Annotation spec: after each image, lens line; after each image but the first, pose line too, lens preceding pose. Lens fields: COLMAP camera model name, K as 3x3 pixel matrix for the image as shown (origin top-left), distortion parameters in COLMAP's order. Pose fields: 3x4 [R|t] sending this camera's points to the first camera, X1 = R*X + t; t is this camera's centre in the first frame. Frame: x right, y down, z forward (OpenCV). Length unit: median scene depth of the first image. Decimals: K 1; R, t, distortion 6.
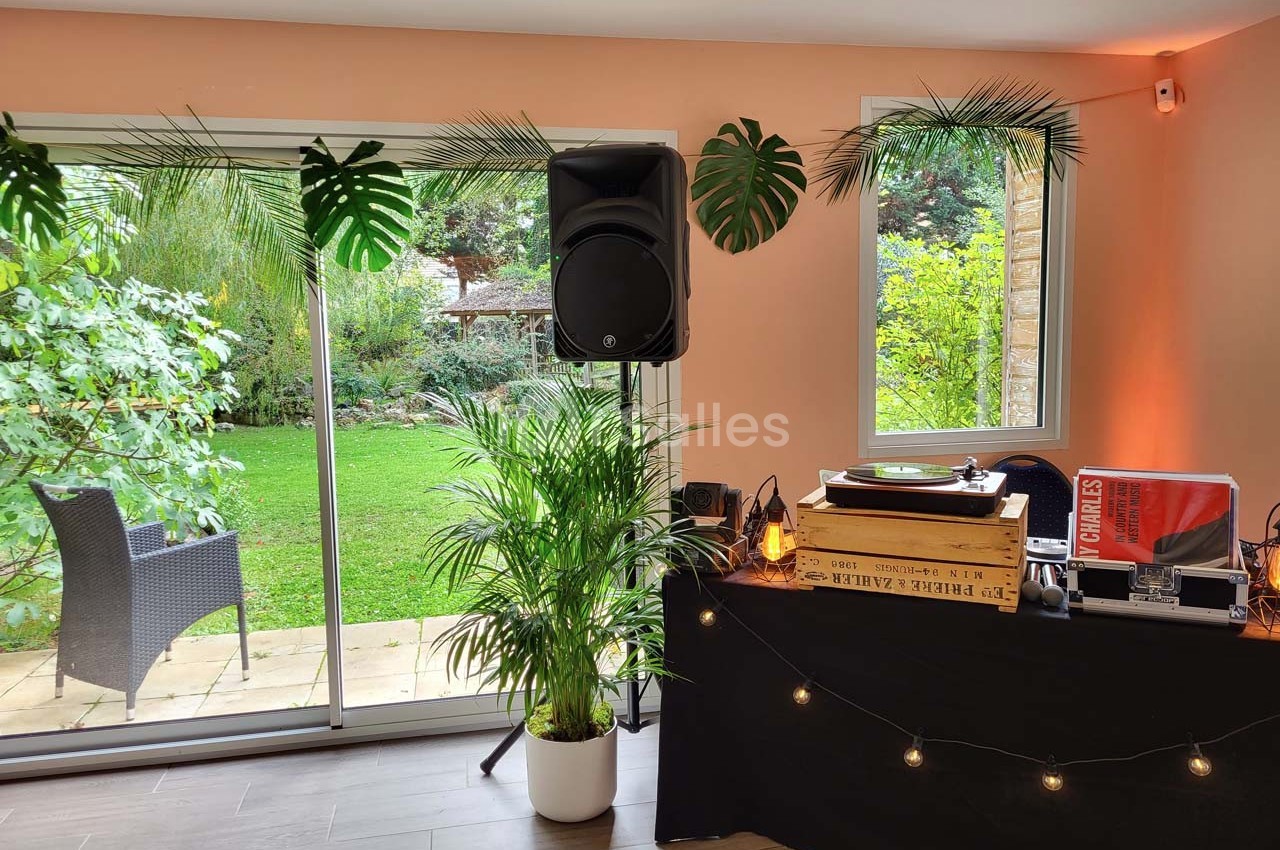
lens RADIAL K [[958.9, 0, 640.0], [0, 958.9, 425.0], [0, 0, 1]] dist [0.000627, 0.000239]
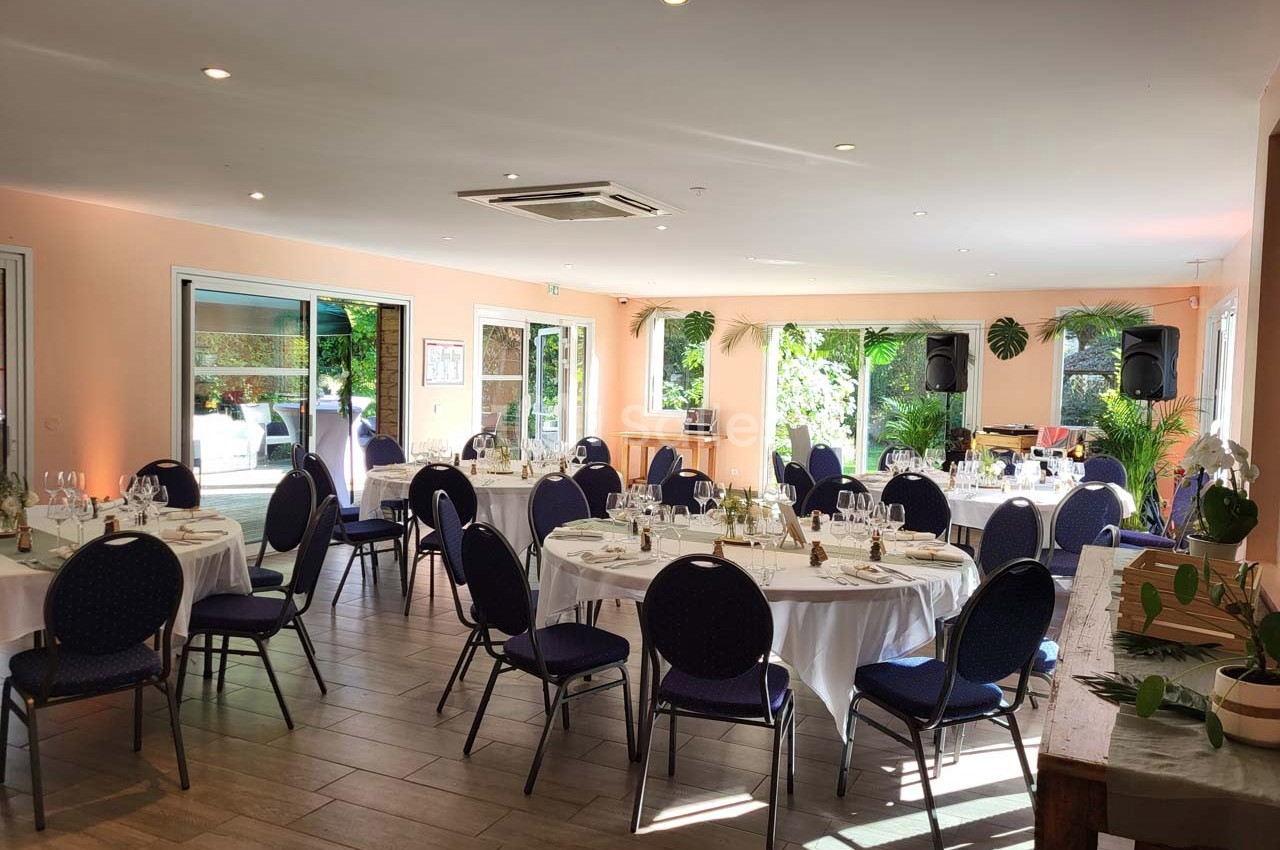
lens RADIAL K [[958.9, 0, 640.0], [0, 958.9, 425.0], [0, 0, 1]] dist [0.000627, 0.000239]
pose [[0.786110, 0.072151, -0.613861, 0.529806], [-0.108792, 0.993810, -0.022511, 0.105739], [0.608437, 0.084479, 0.789093, -1.013864]]
